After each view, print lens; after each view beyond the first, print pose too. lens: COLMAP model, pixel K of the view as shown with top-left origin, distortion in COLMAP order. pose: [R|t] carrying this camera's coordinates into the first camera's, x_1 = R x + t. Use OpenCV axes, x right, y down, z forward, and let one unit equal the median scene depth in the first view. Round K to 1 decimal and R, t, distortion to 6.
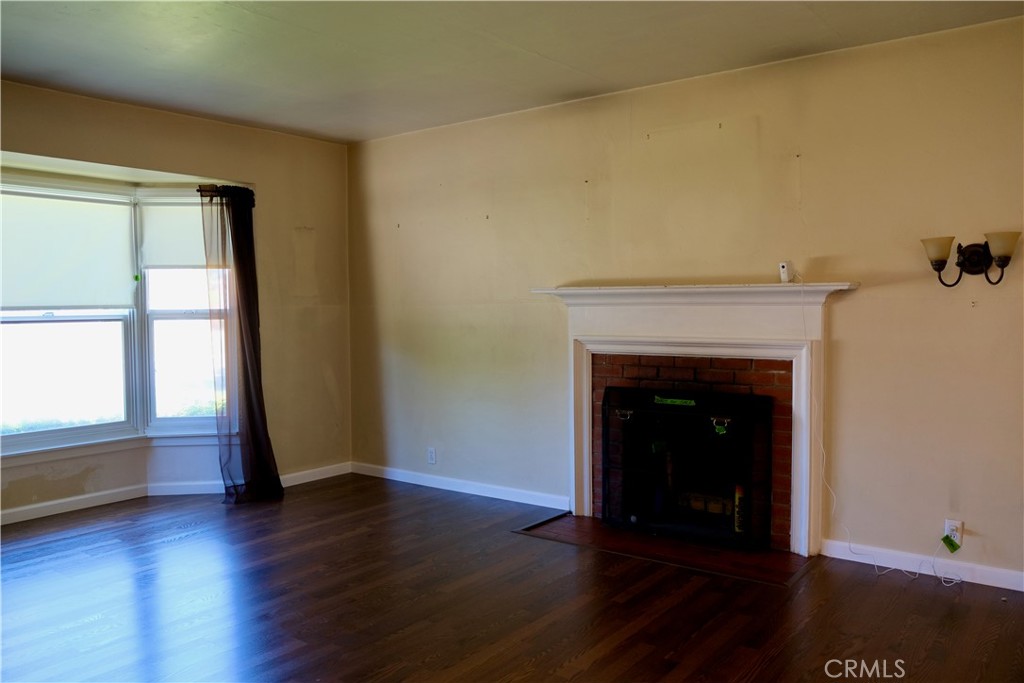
lens RADIAL K [[794.2, 0, 509.5], [0, 794.2, 342.4], [0, 0, 1]] dist [-0.039872, 0.028831]
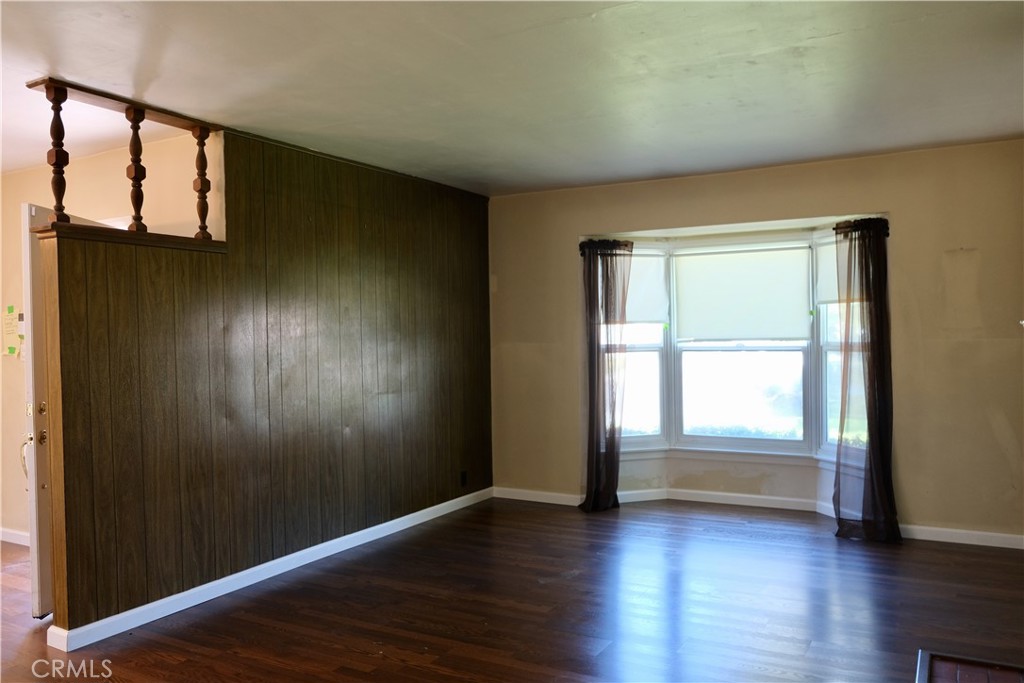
lens RADIAL K [[794.2, 0, 509.5], [0, 794.2, 342.4], [0, 0, 1]] dist [-0.039872, 0.028831]
pose [[0.139970, 0.018941, -0.989975, 0.571038], [-0.034555, 0.999301, 0.014234, -0.041747], [0.989553, 0.032216, 0.140527, 0.426090]]
